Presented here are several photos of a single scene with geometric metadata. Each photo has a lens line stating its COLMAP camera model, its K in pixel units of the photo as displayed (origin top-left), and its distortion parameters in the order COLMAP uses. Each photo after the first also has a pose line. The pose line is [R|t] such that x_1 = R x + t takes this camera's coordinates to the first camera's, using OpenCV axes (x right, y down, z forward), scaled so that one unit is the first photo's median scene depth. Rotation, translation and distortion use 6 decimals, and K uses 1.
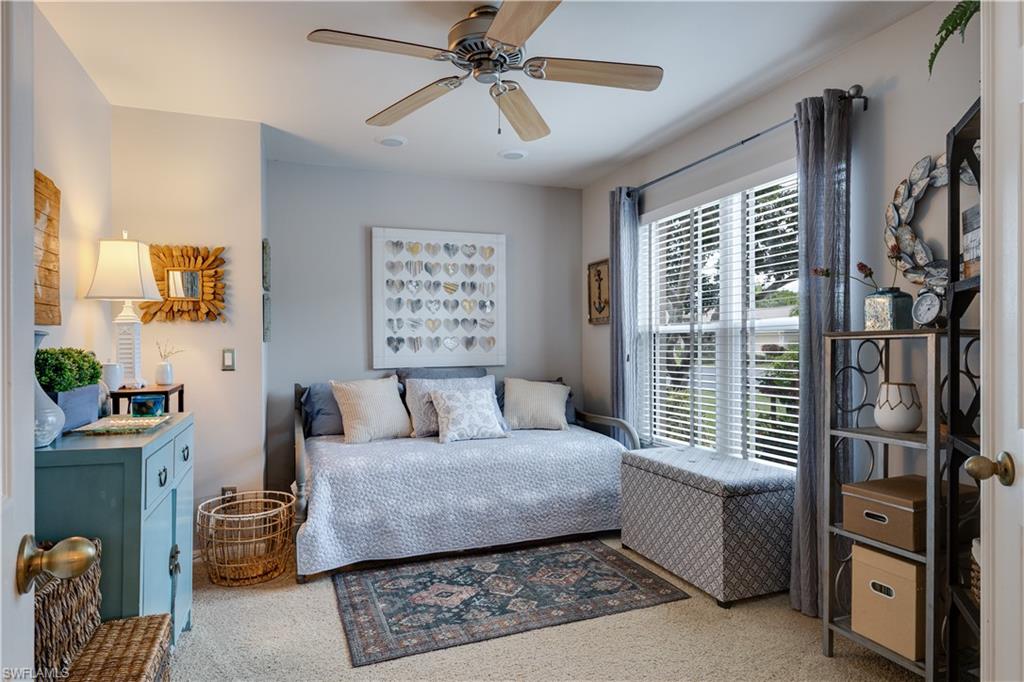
lens RADIAL K [[588.1, 0, 511.8], [0, 588.1, 340.8], [0, 0, 1]] dist [0.000677, 0.000155]
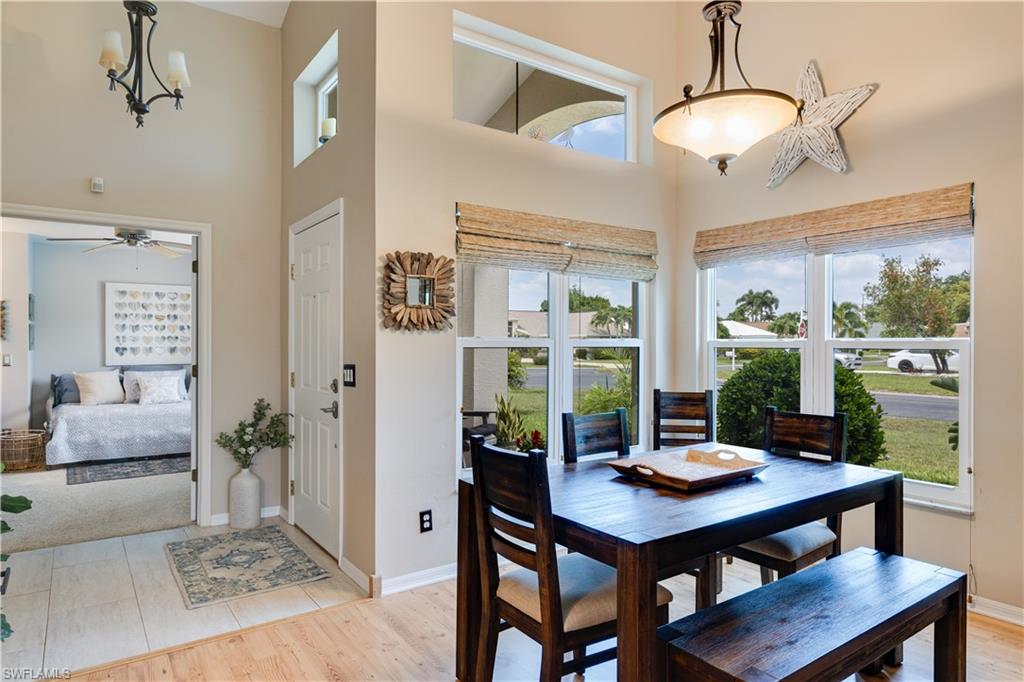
lens RADIAL K [[612.9, 0, 512.3], [0, 612.9, 339.8], [0, 0, 1]] dist [-0.000502, -0.002670]
pose [[0.967595, 0.009065, 0.252345, 0.455037], [-0.008664, 0.999959, -0.002699, -0.032659], [-0.252359, 0.000425, 0.967634, -1.008969]]
